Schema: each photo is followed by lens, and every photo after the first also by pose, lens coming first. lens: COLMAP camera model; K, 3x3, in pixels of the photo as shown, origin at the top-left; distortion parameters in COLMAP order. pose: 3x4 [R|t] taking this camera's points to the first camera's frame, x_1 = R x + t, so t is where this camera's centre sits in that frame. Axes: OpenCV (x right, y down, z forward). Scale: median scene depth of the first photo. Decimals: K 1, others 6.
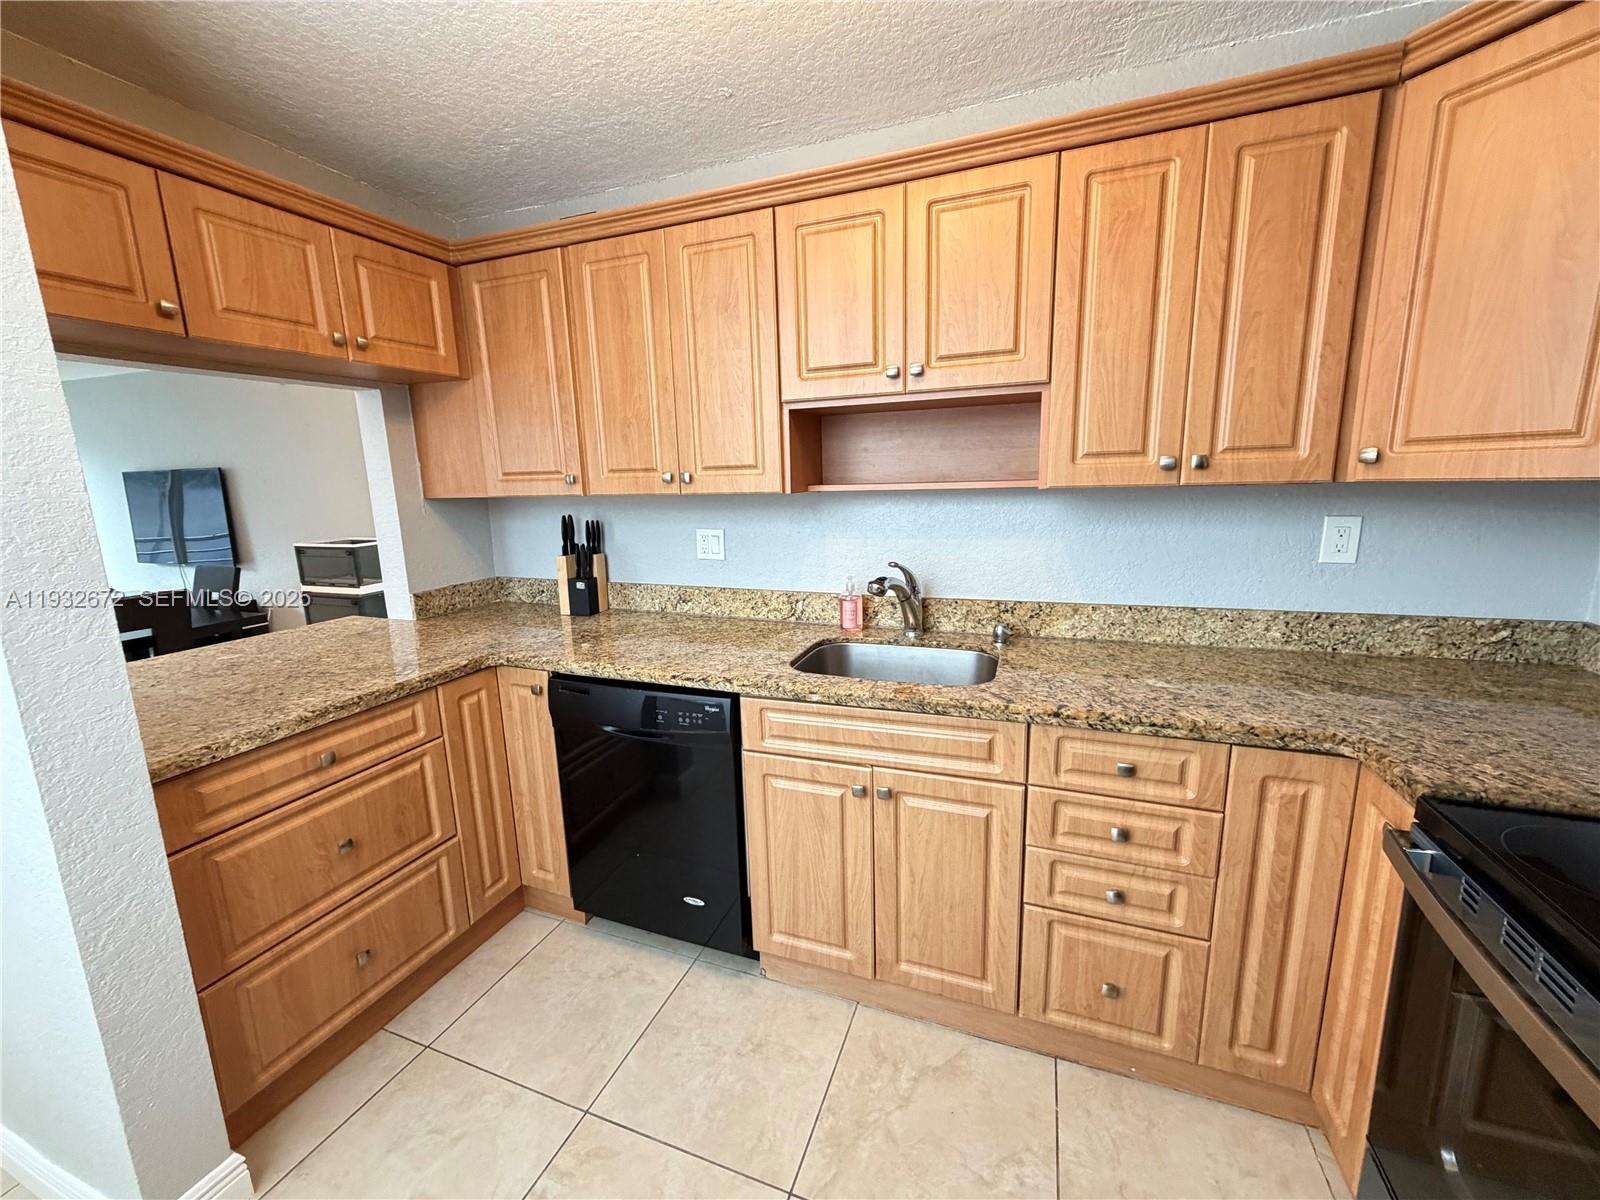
lens RADIAL K [[637.3, 0, 800.1], [0, 637.3, 597.1], [0, 0, 1]] dist [-0.000098, -0.000072]
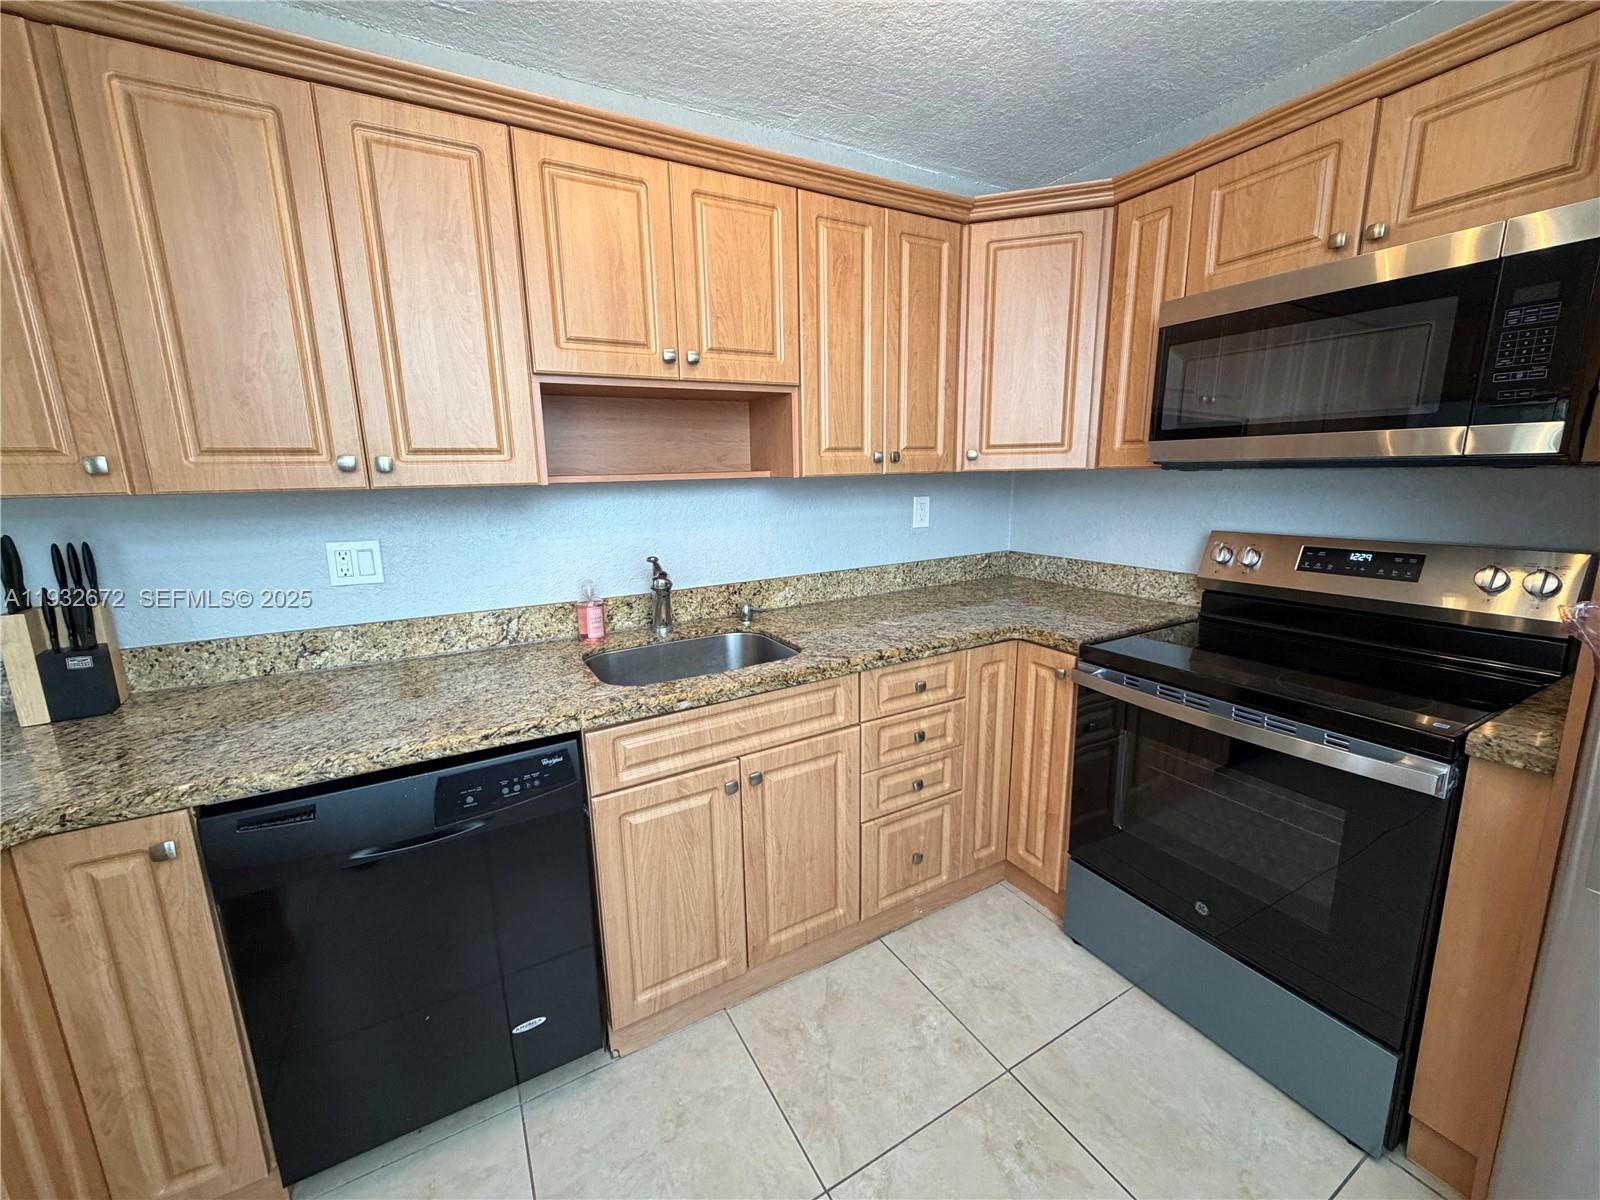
lens RADIAL K [[637.3, 0, 794.2], [0, 637.3, 596.6], [0, 0, 1]] dist [-0.000098, -0.000072]
pose [[0.638505, -0.138894, 0.756980, -0.530586], [0.144943, 0.987681, 0.058966, -0.025695], [-0.755846, 0.072069, 0.650772, 0.268084]]
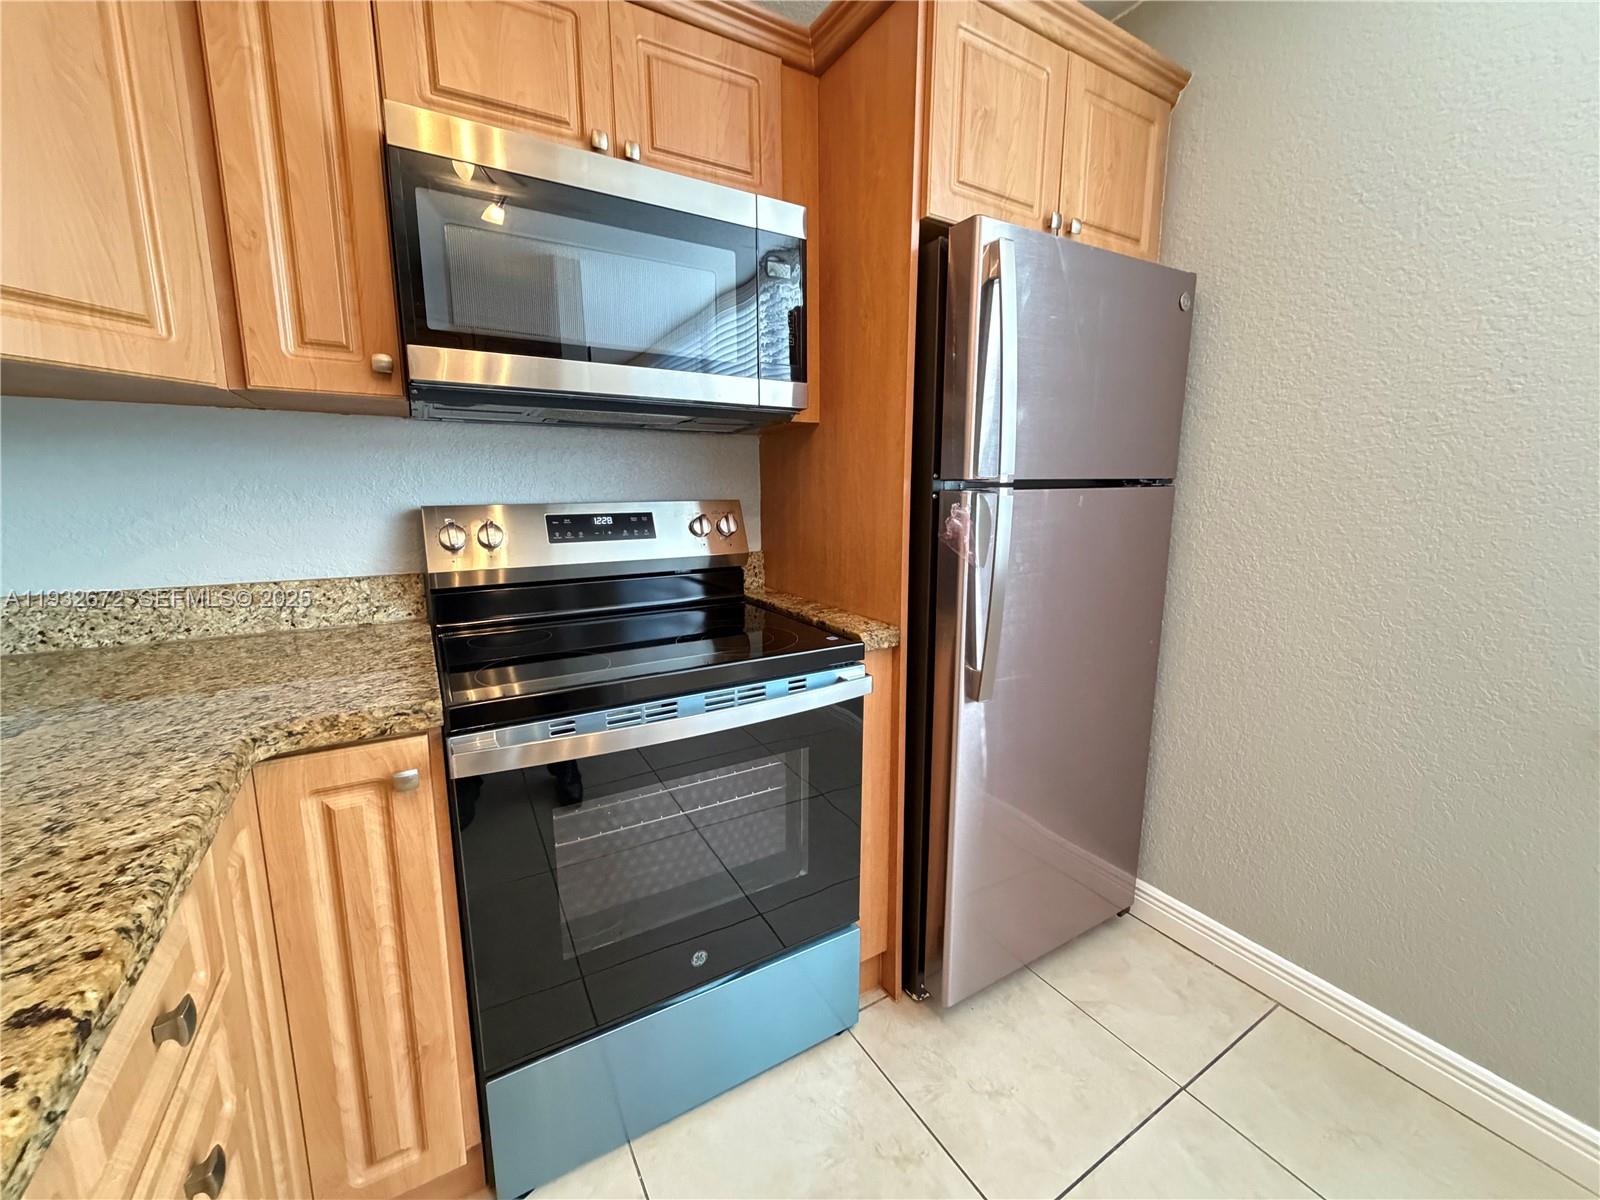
lens RADIAL K [[637.3, 0, 800.3], [0, 637.3, 597.7], [0, 0, 1]] dist [-0.000098, -0.000072]
pose [[-0.787804, -0.081740, 0.610478, -0.002049], [0.130431, 0.946536, 0.295054, -0.032221], [-0.601957, 0.312070, -0.735024, 0.813943]]
